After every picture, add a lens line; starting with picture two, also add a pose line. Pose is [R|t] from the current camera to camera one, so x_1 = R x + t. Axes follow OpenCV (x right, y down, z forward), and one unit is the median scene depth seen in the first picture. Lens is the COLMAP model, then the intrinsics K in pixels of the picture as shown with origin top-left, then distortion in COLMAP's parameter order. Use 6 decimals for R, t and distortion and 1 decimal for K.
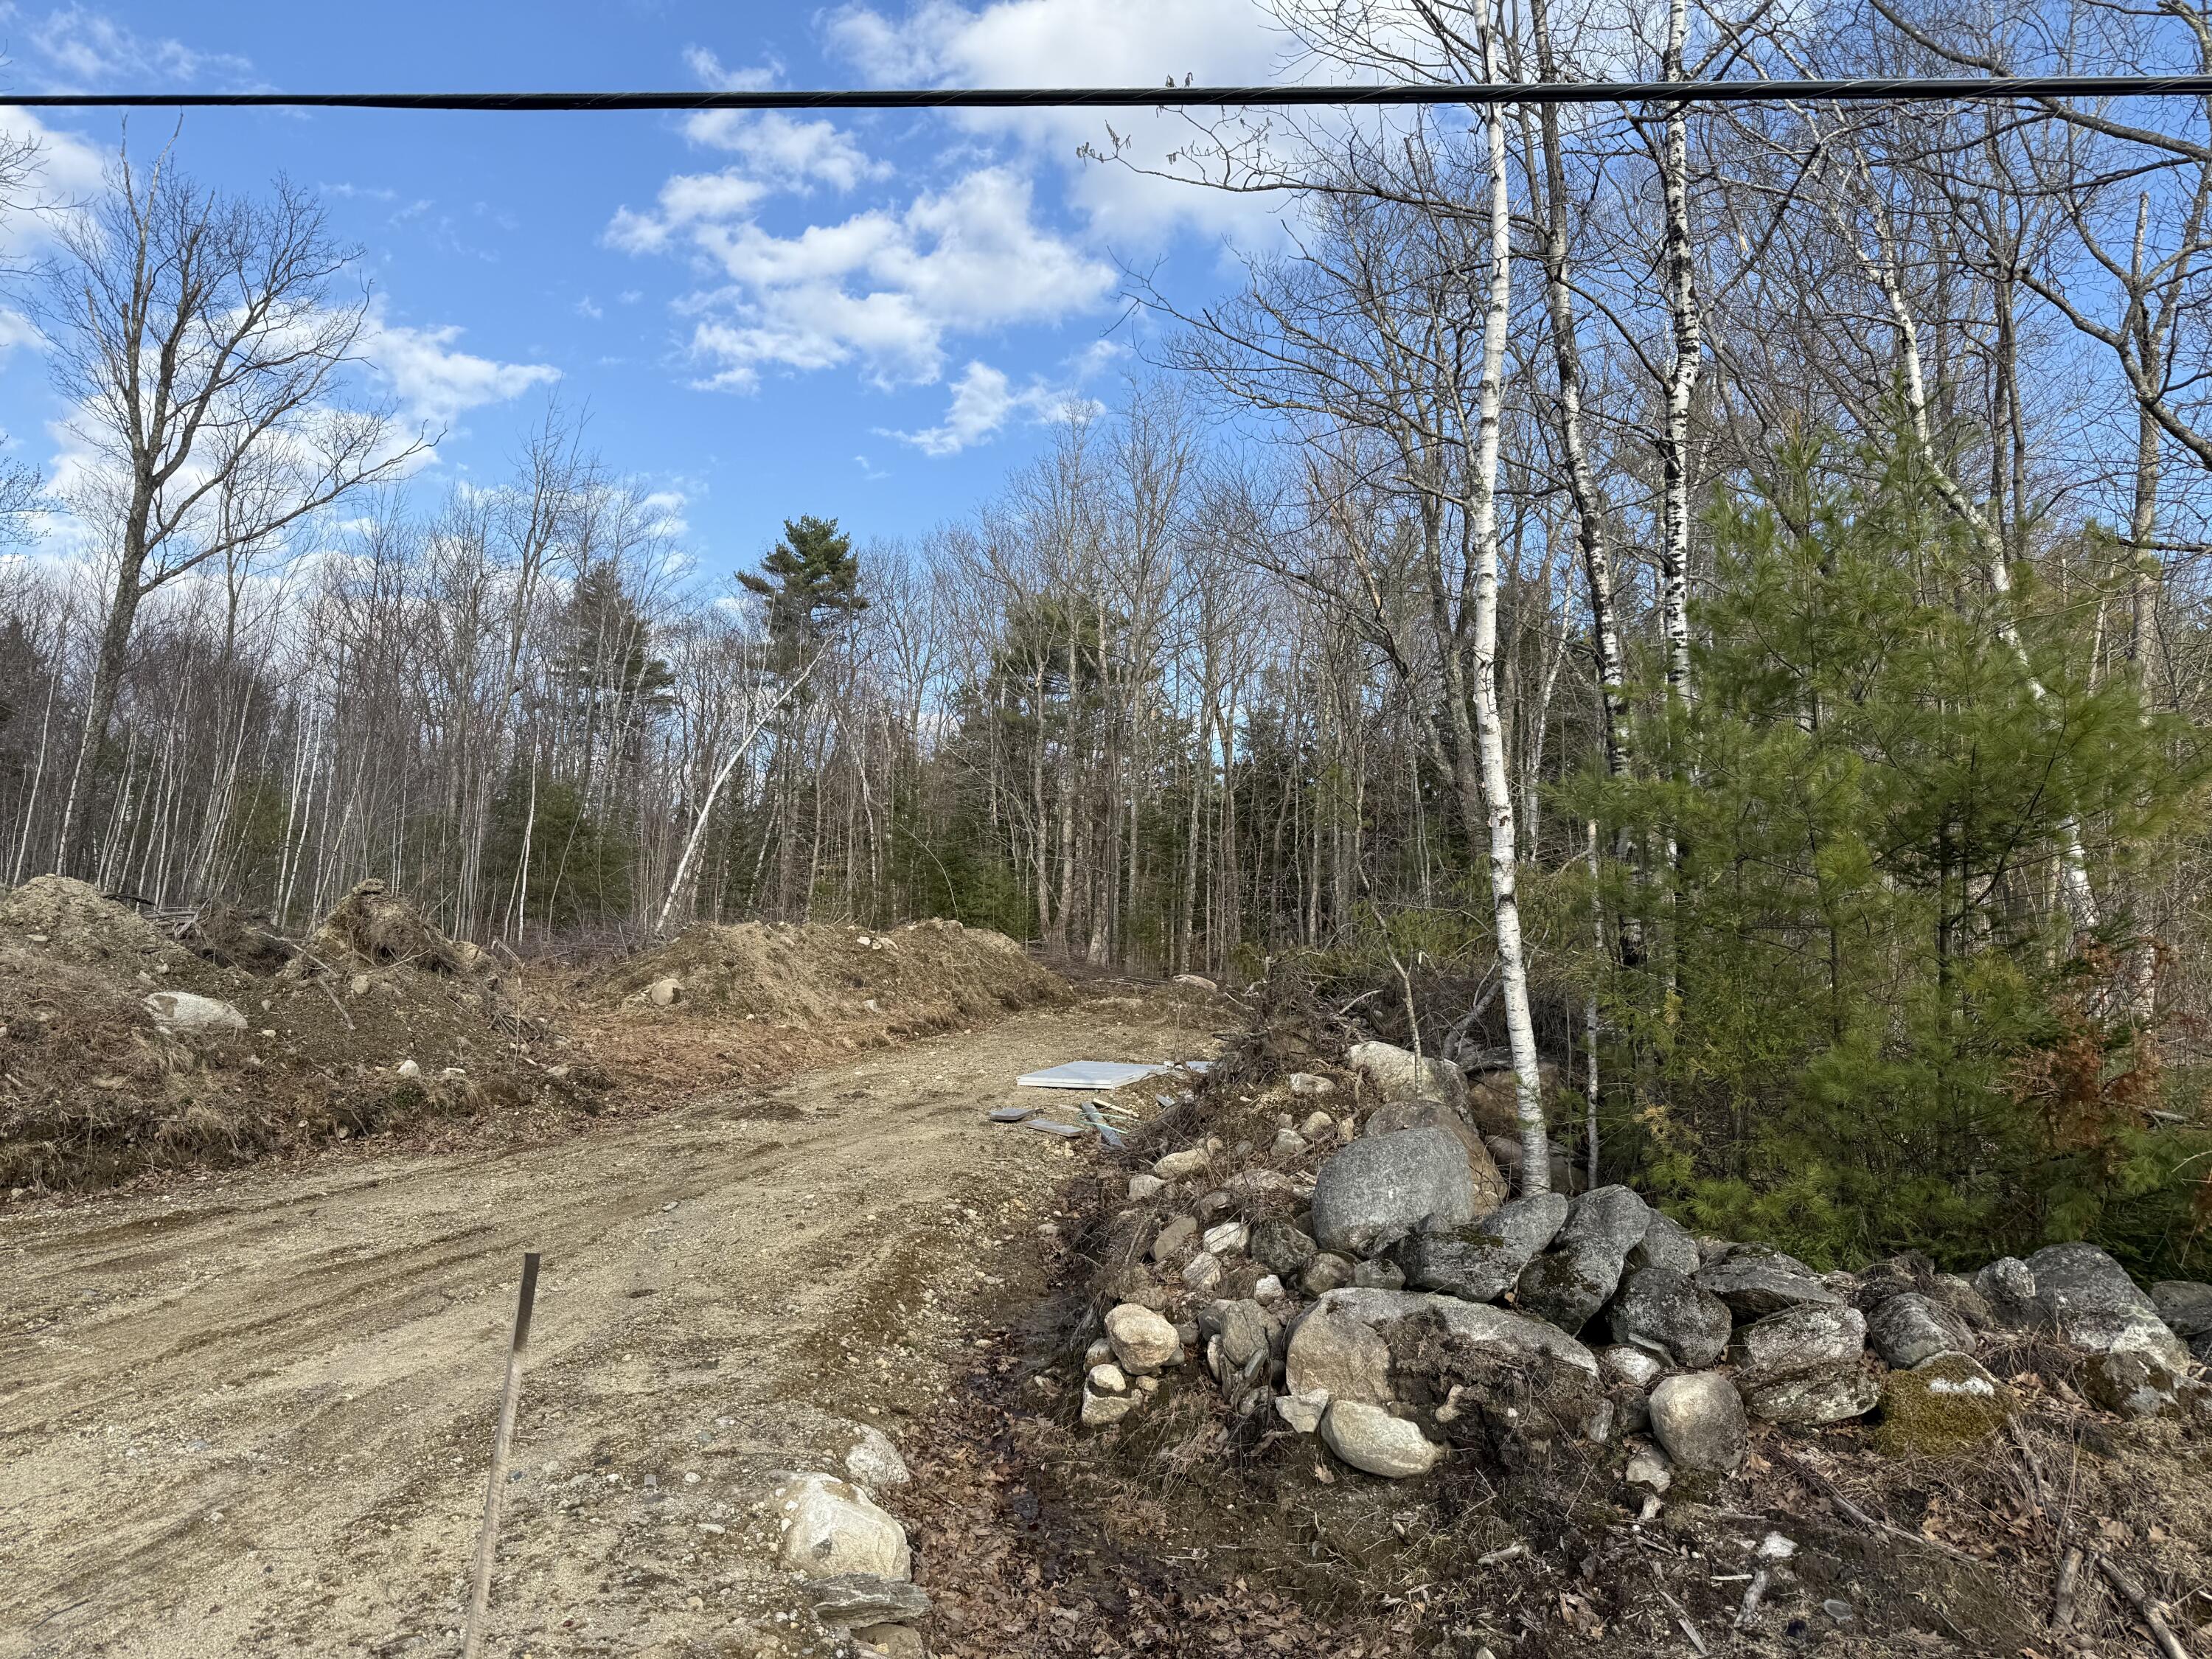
lens RADIAL K [[1571.6, 0, 1099.5], [0, 1571.6, 837.2], [0, 0, 1]] dist [0.010724, -0.003887]
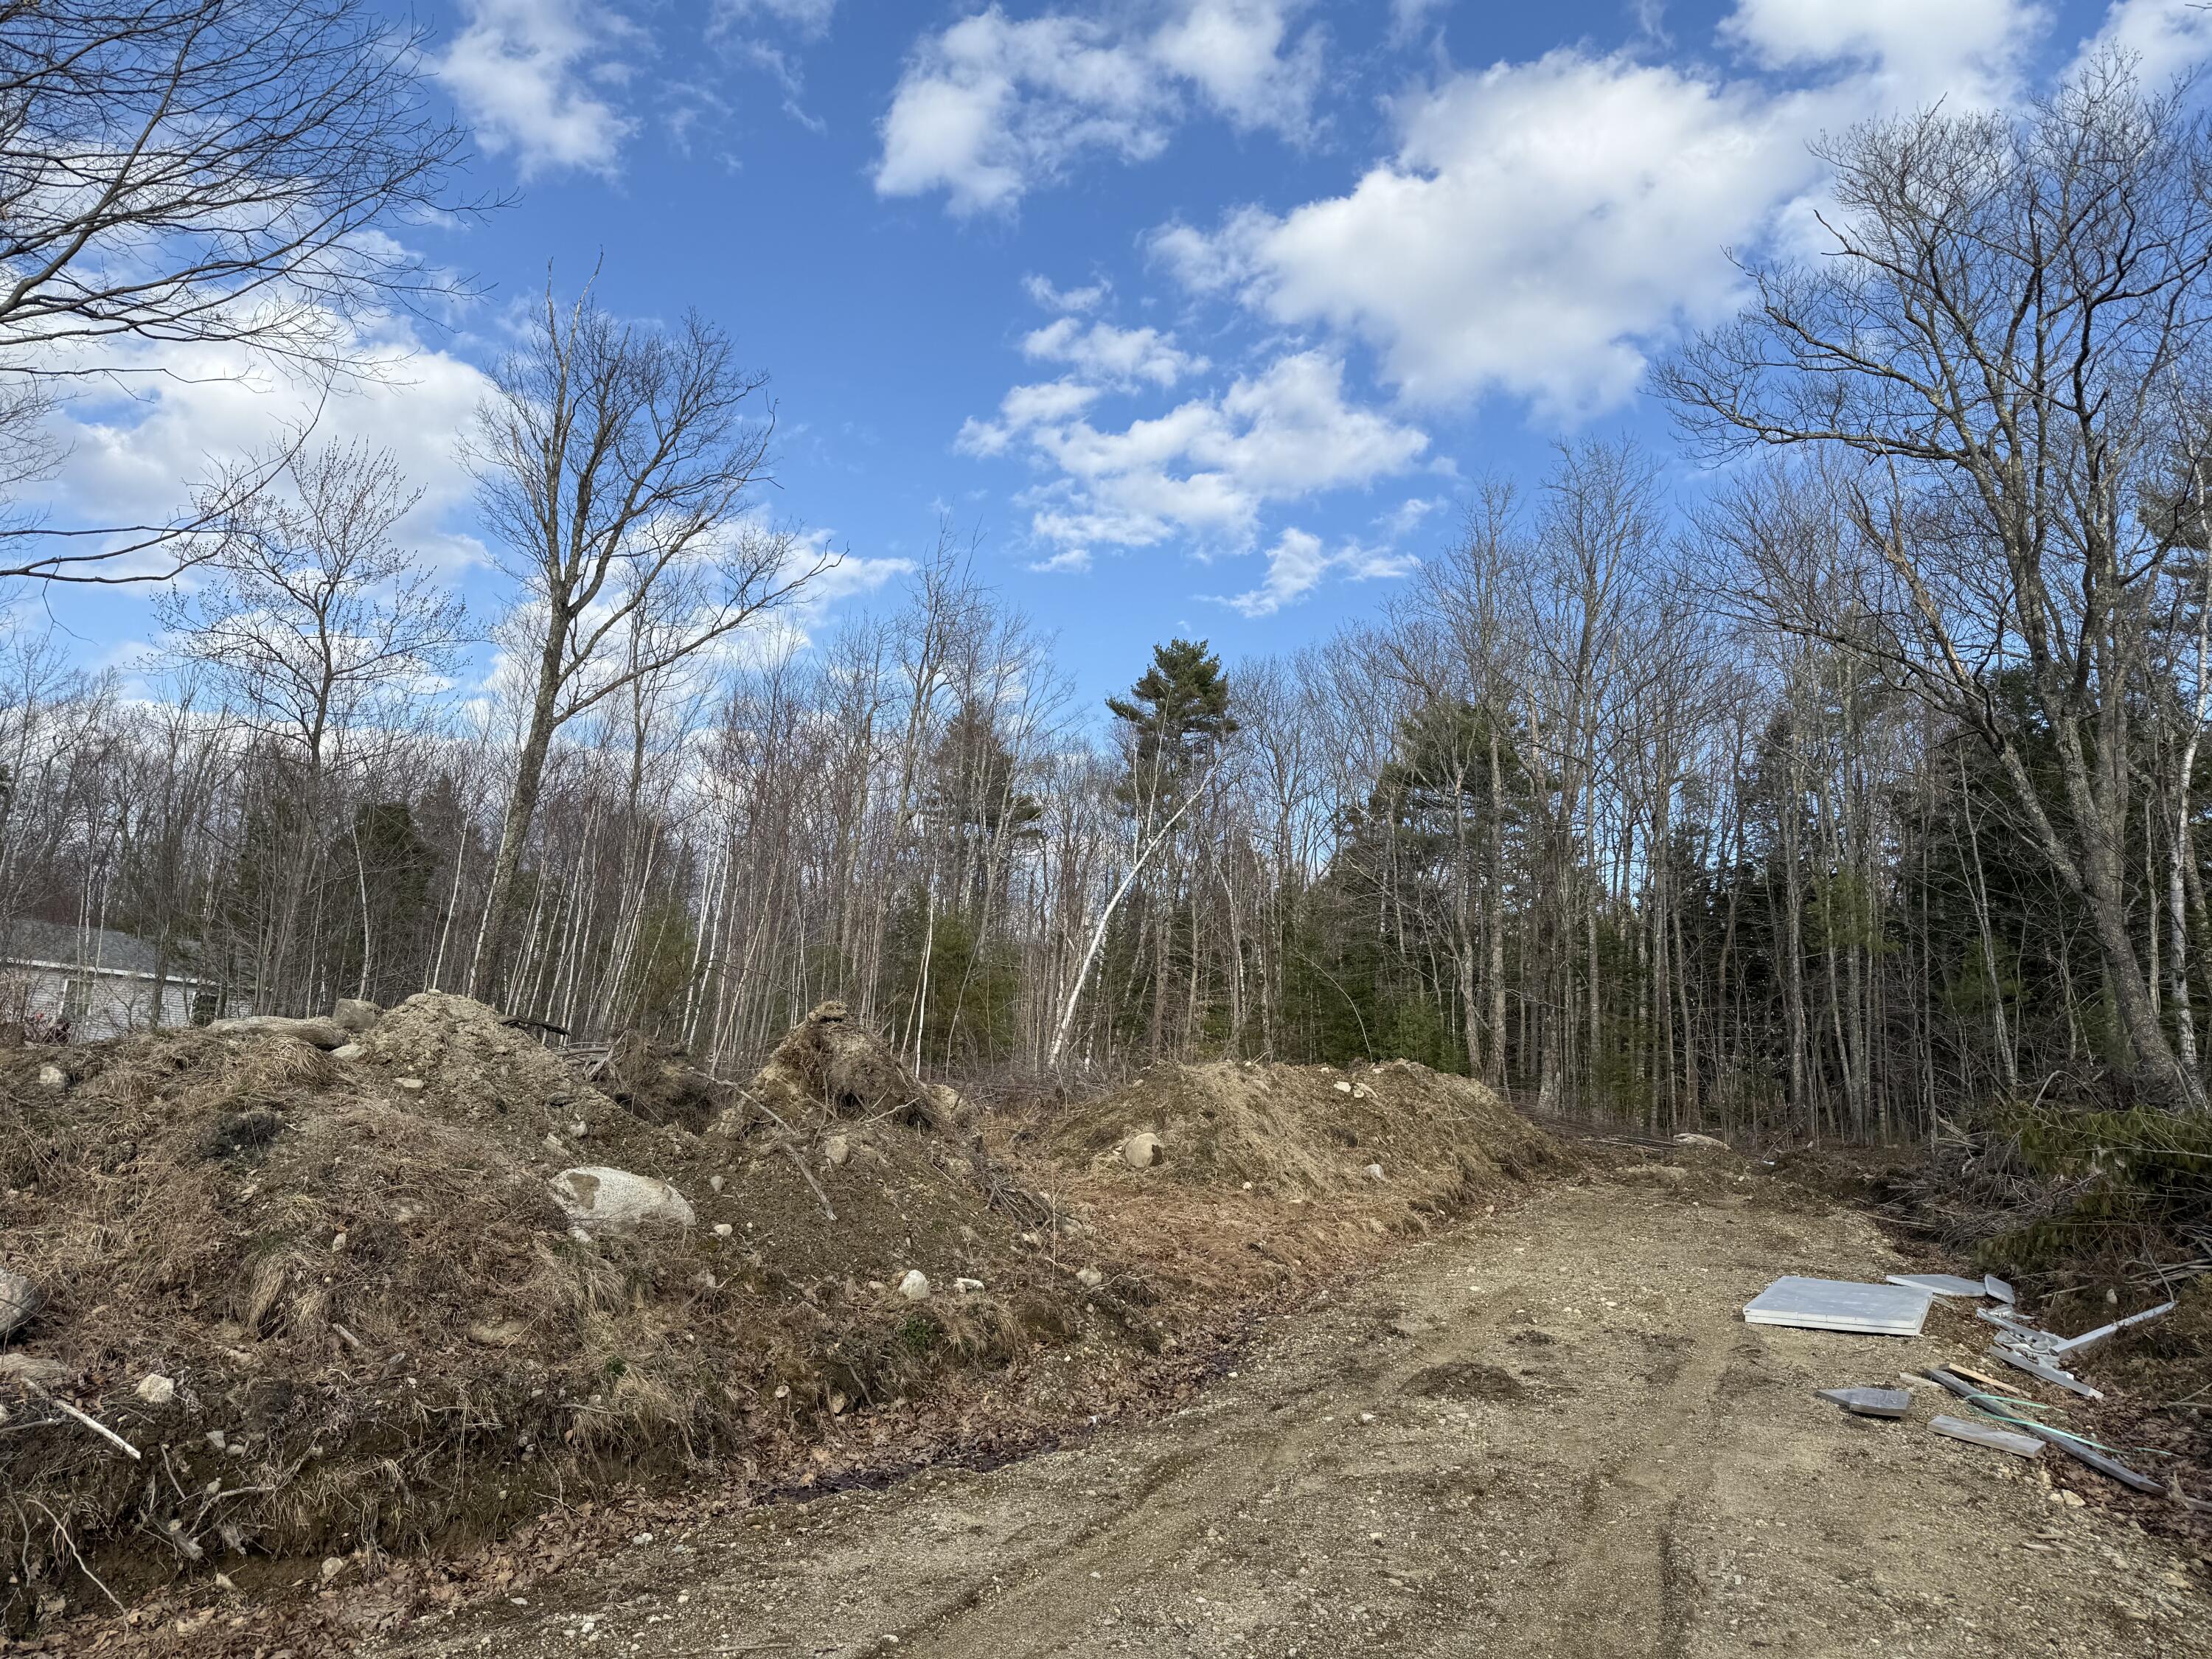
lens RADIAL K [[1544.2, 0, 1106.0], [0, 1544.2, 829.5], [0, 0, 1]] dist [0.084082, -0.075225]
pose [[0.979425, -0.027441, -0.199936, -0.626594], [0.008335, 0.995367, -0.095783, 0.057827], [0.201638, 0.092145, 0.975116, 1.015253]]
